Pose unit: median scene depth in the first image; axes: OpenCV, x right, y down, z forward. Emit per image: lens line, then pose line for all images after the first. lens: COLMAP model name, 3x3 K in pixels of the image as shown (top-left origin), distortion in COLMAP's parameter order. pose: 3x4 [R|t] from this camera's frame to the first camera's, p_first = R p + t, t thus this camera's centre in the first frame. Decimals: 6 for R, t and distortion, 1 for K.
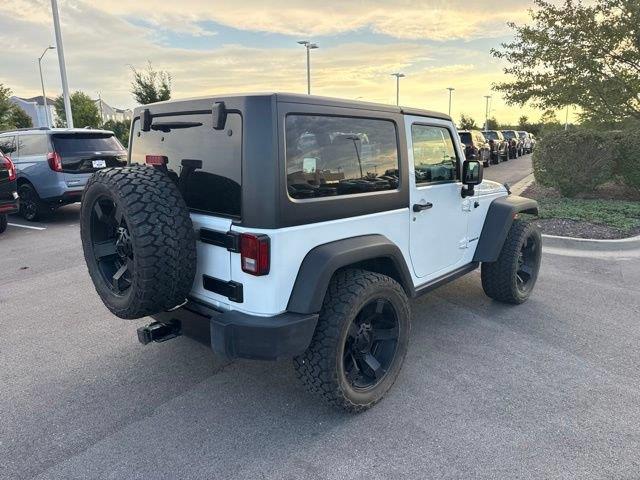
lens RADIAL K [[450.1, 0, 318.2], [0, 450.1, 245.7], [0, 0, 1]] dist [0.034231, -0.037767]
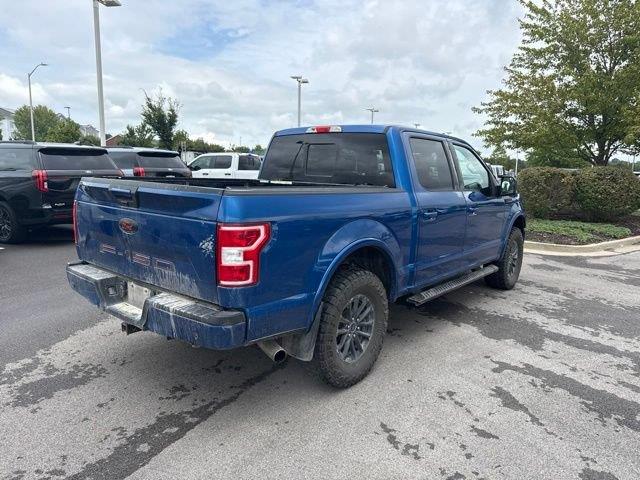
lens RADIAL K [[450.1, 0, 324.4], [0, 450.1, 235.5], [0, 0, 1]] dist [0.034231, -0.037767]
pose [[0.994213, 0.029280, 0.103362, -0.150490], [-0.021408, 0.996843, -0.076456, 0.041997], [-0.105274, 0.073801, 0.991701, -0.174461]]
